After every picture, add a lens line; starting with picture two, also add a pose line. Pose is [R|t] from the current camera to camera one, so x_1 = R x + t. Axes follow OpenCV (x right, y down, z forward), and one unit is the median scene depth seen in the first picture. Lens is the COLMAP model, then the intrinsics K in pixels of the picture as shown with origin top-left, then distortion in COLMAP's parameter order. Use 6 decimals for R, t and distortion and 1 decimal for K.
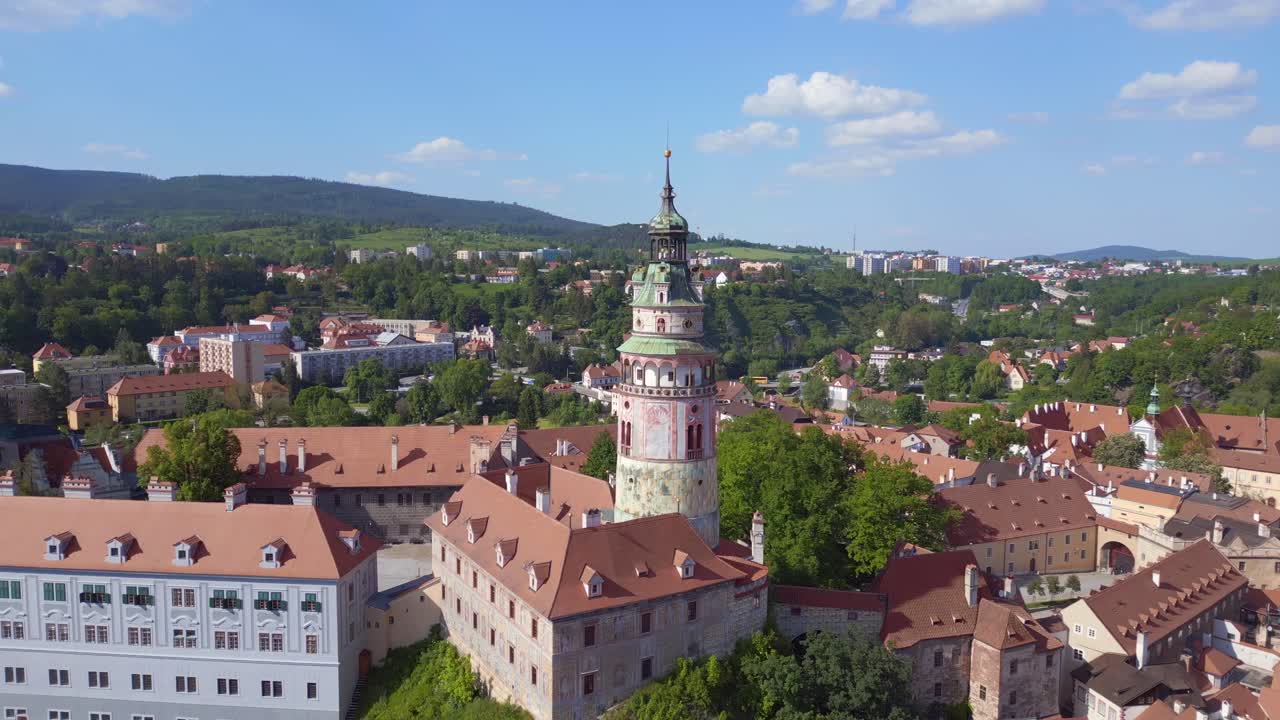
lens RADIAL K [[976.6, 0, 640.0], [0, 976.6, 360.0], [0, 0, 1]] dist [0.111977, -0.122667]
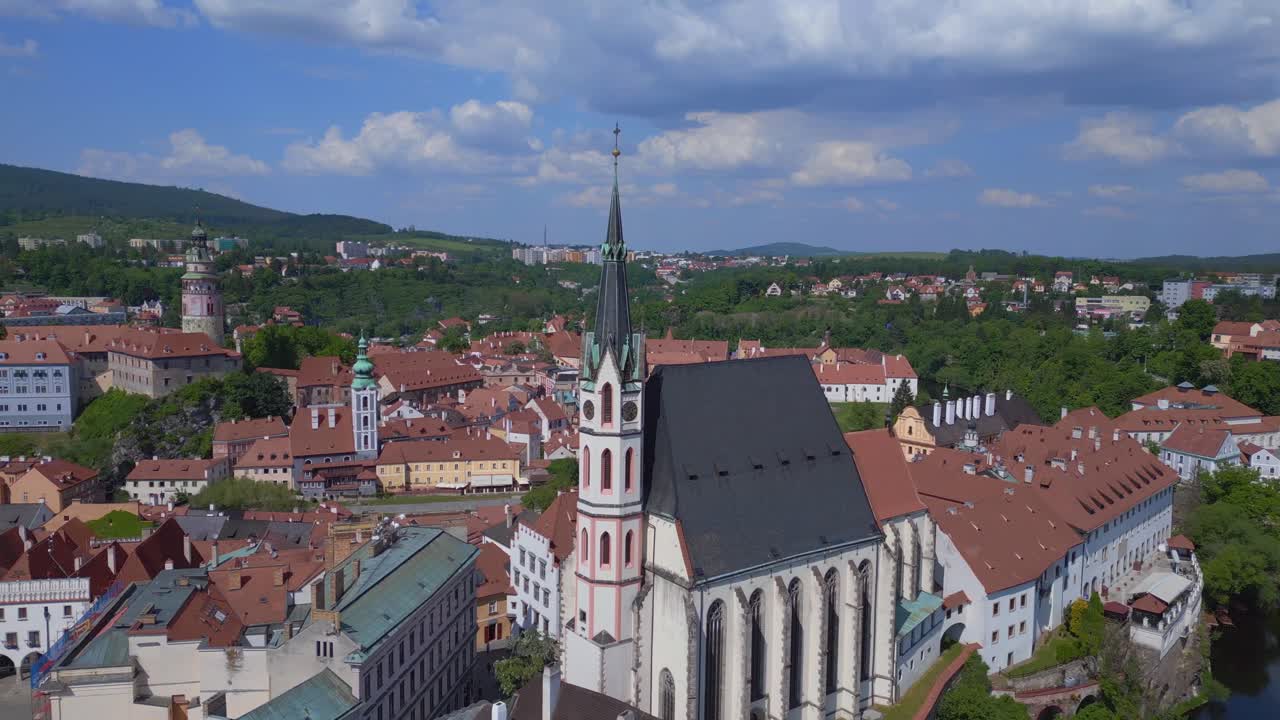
lens RADIAL K [[976.6, 0, 640.0], [0, 976.6, 360.0], [0, 0, 1]] dist [0.111977, -0.122667]
pose [[0.960351, -0.026469, 0.277535, 0.074818], [0.024210, 0.999640, 0.011561, 0.037852], [-0.277741, -0.004383, 0.960646, -0.353693]]
